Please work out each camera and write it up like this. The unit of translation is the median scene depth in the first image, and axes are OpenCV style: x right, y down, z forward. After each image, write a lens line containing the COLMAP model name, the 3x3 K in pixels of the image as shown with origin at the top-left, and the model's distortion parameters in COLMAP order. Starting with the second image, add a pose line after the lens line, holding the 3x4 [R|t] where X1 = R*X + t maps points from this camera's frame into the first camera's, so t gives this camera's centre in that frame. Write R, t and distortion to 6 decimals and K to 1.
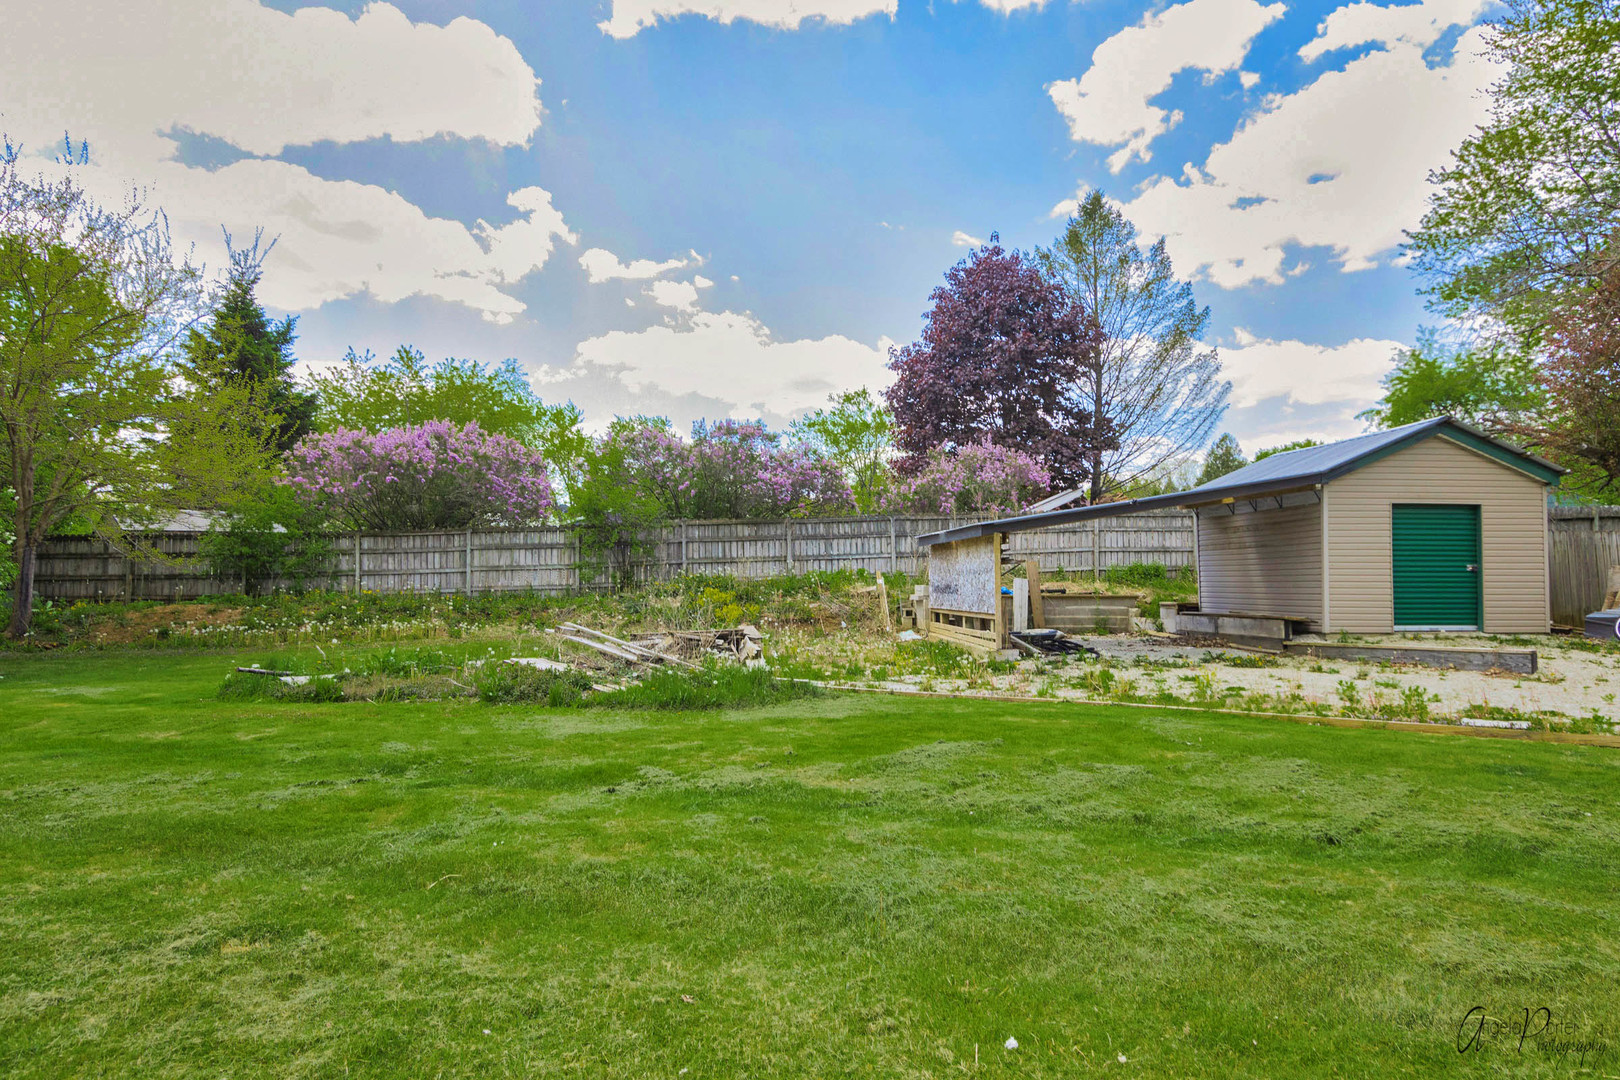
lens RADIAL K [[1055.6, 0, 810.2], [0, 1055.6, 548.9], [0, 0, 1]] dist [-0.003834, -0.004558]
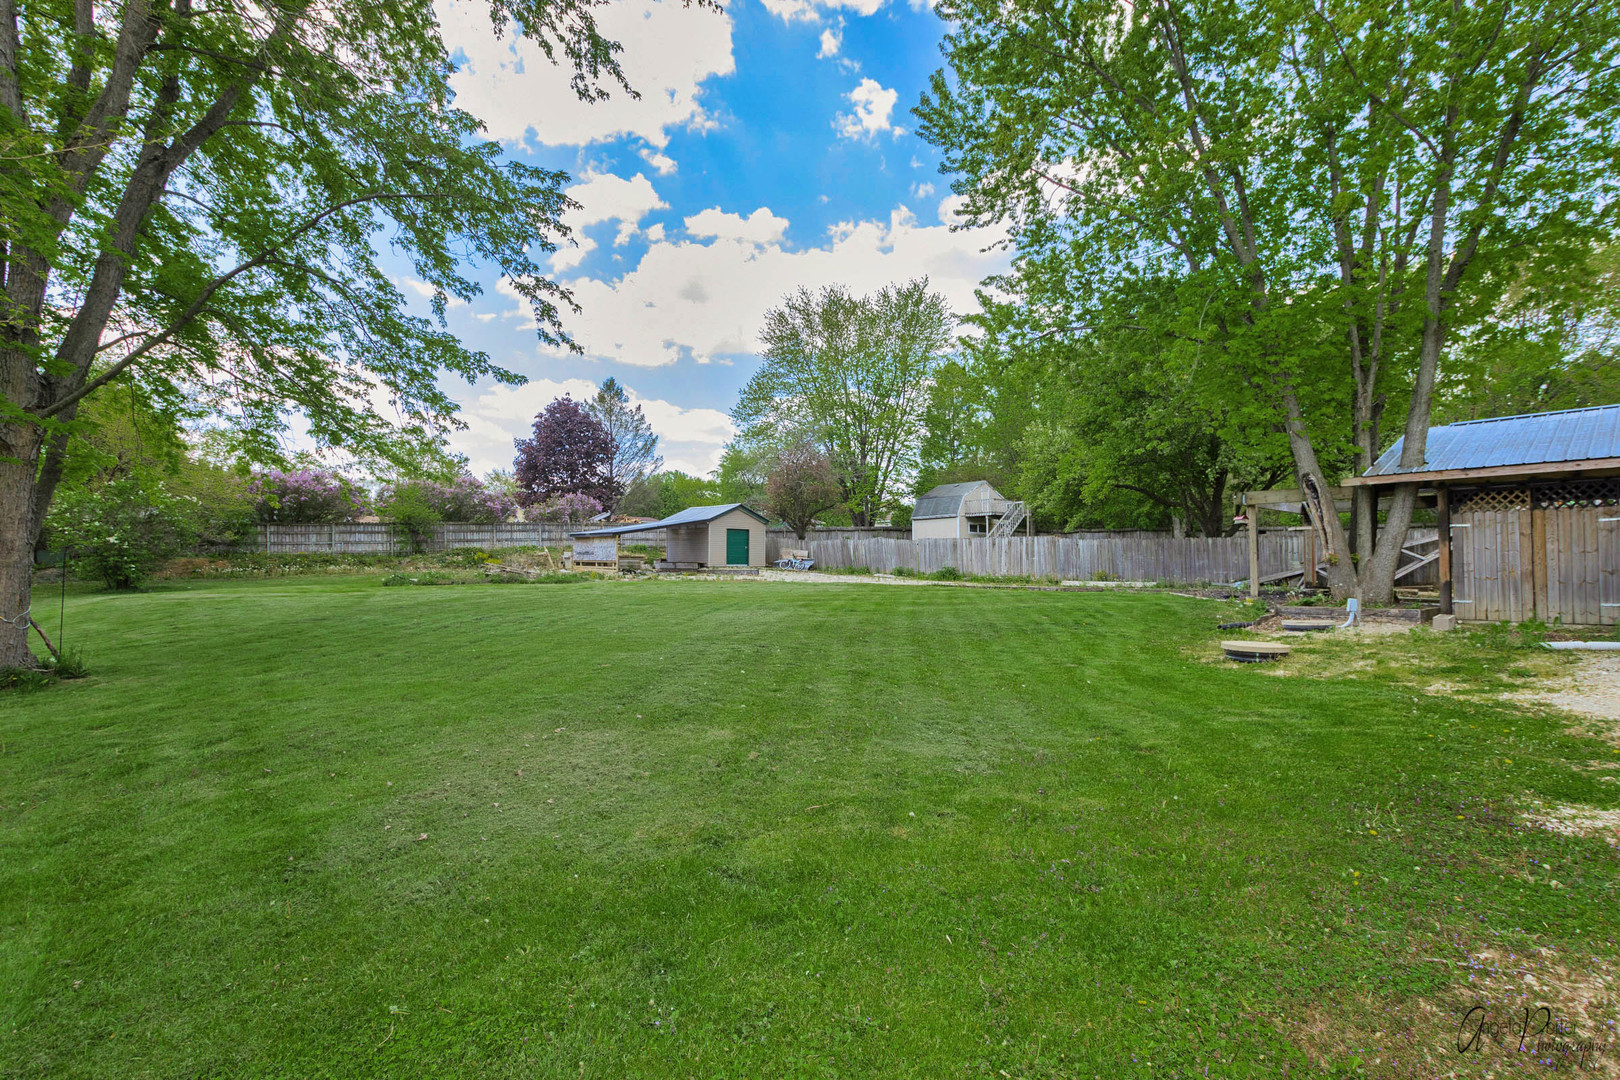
lens RADIAL K [[750.0, 0, 800.2], [0, 750.0, 545.4], [0, 0, 1]] dist [0.018664, -0.007107]
pose [[0.819613, 0.014797, 0.572727, -0.420636], [-0.025062, 0.999635, 0.010040, -0.012848], [-0.572369, -0.022583, 0.819685, -0.737138]]
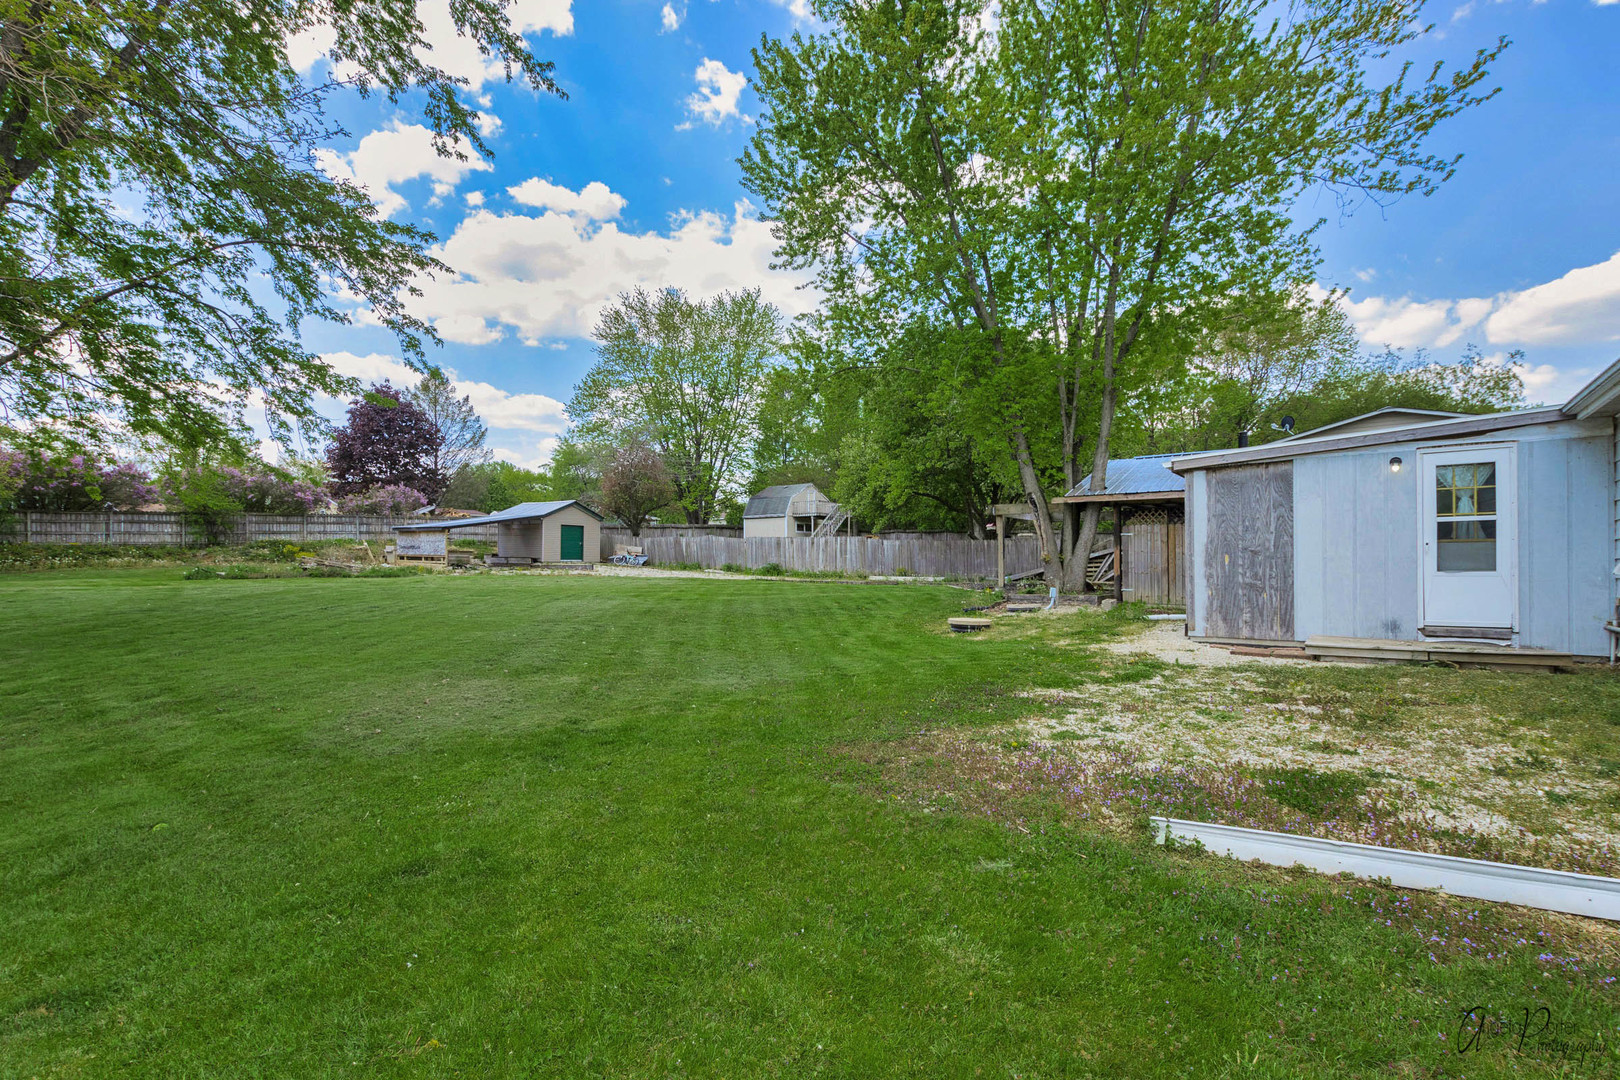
lens RADIAL K [[750.0, 0, 797.8], [0, 750.0, 552.3], [0, 0, 1]] dist [0.018664, -0.007107]
pose [[0.679984, 0.013403, 0.733104, -0.482607], [-0.038277, 0.999118, 0.017237, -0.016338], [-0.732227, -0.039782, 0.679898, -0.830413]]
